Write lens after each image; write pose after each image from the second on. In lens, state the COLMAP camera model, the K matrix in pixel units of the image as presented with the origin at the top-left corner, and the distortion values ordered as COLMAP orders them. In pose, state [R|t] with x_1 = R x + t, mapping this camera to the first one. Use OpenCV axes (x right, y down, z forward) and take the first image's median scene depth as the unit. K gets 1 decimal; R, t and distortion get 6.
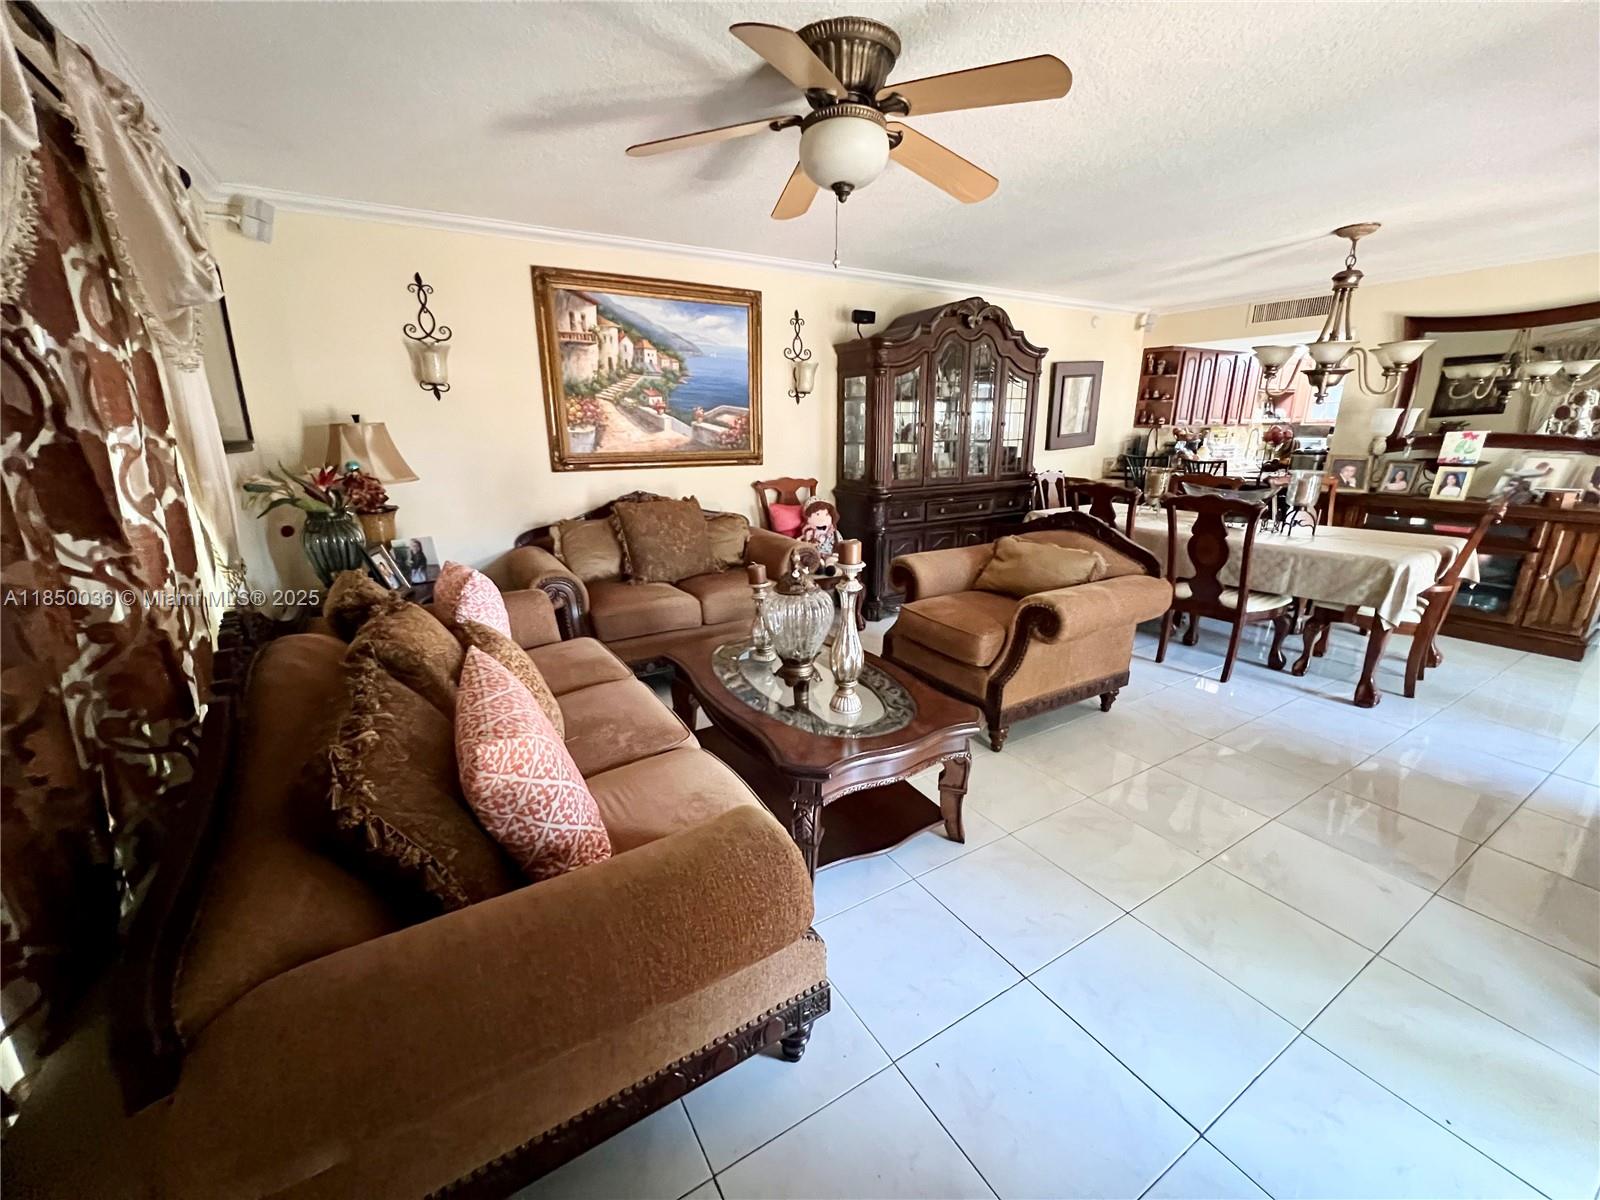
lens RADIAL K [[640.5, 0, 807.0], [0, 640.5, 603.0], [0, 0, 1]] dist [-0.000856, 0.000027]
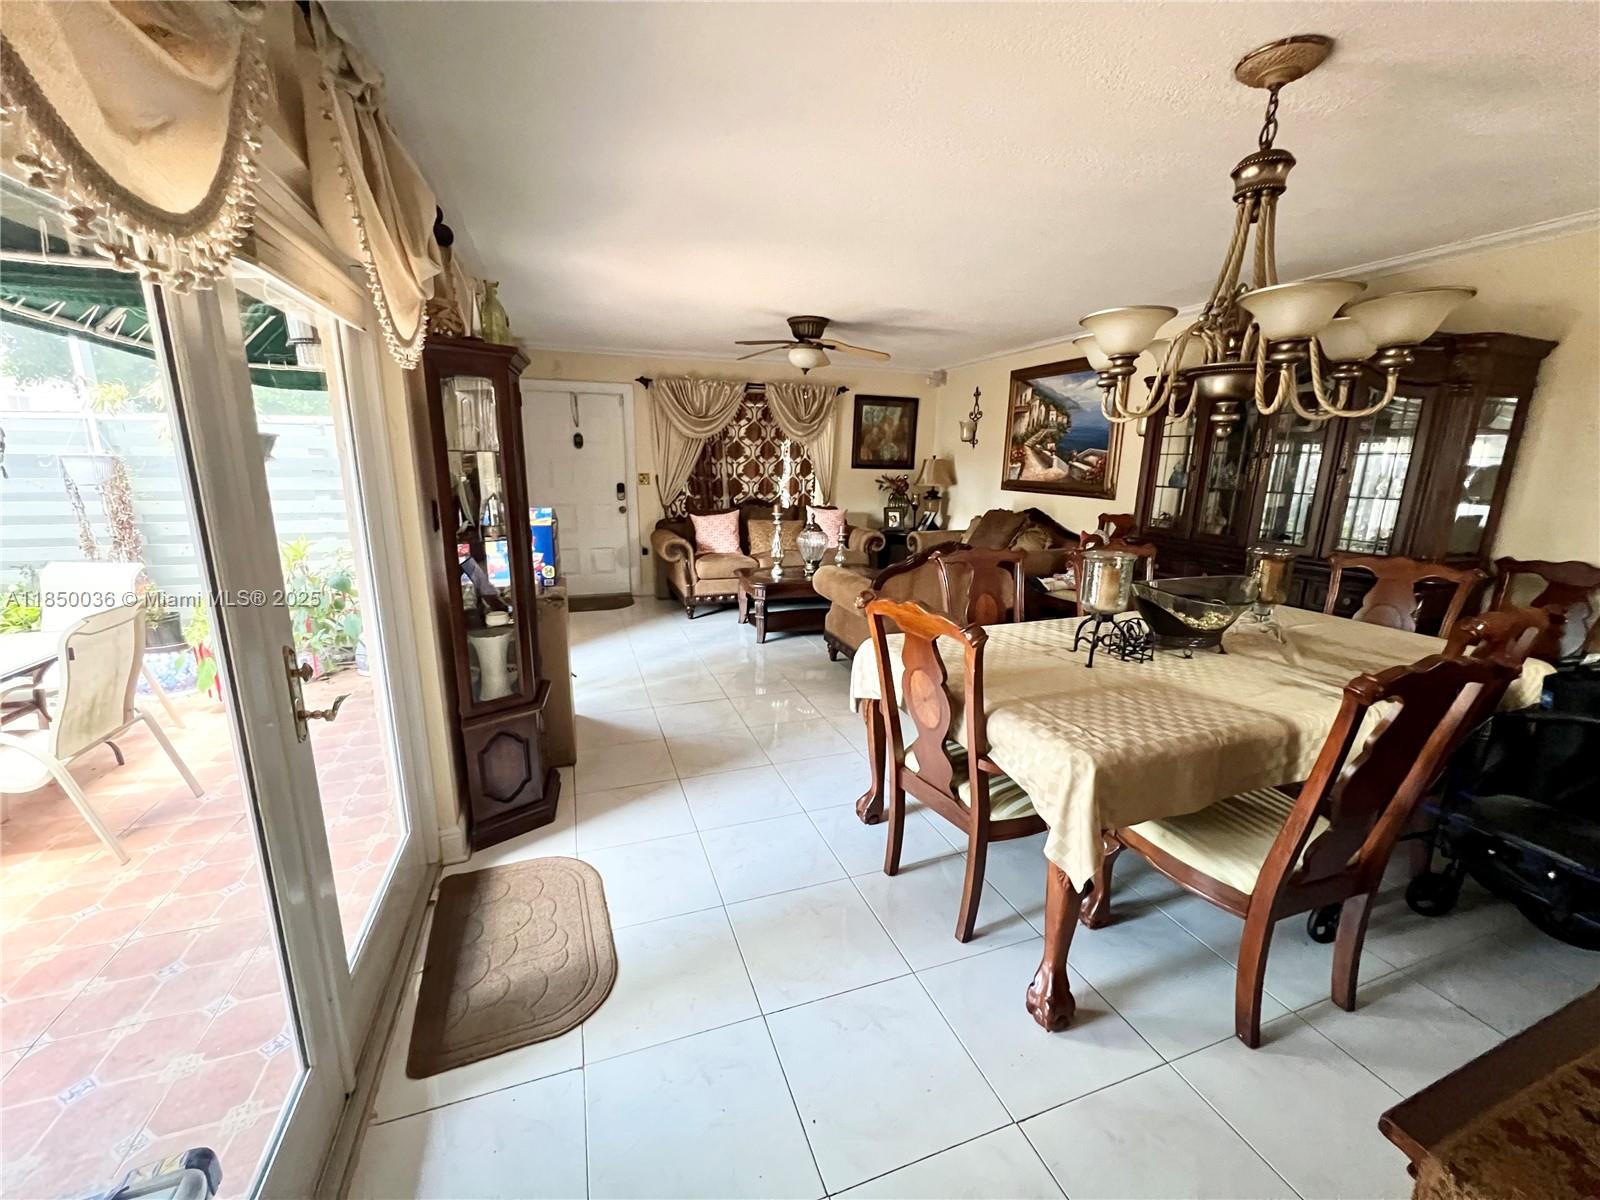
lens RADIAL K [[640.5, 0, 802.9], [0, 640.5, 602.3], [0, 0, 1]] dist [-0.000856, 0.000027]
pose [[-0.208151, 0.220346, -0.952954, 1.320328], [-0.278812, 0.920504, 0.273743, -0.237586], [0.937516, 0.322675, -0.130168, 0.798729]]
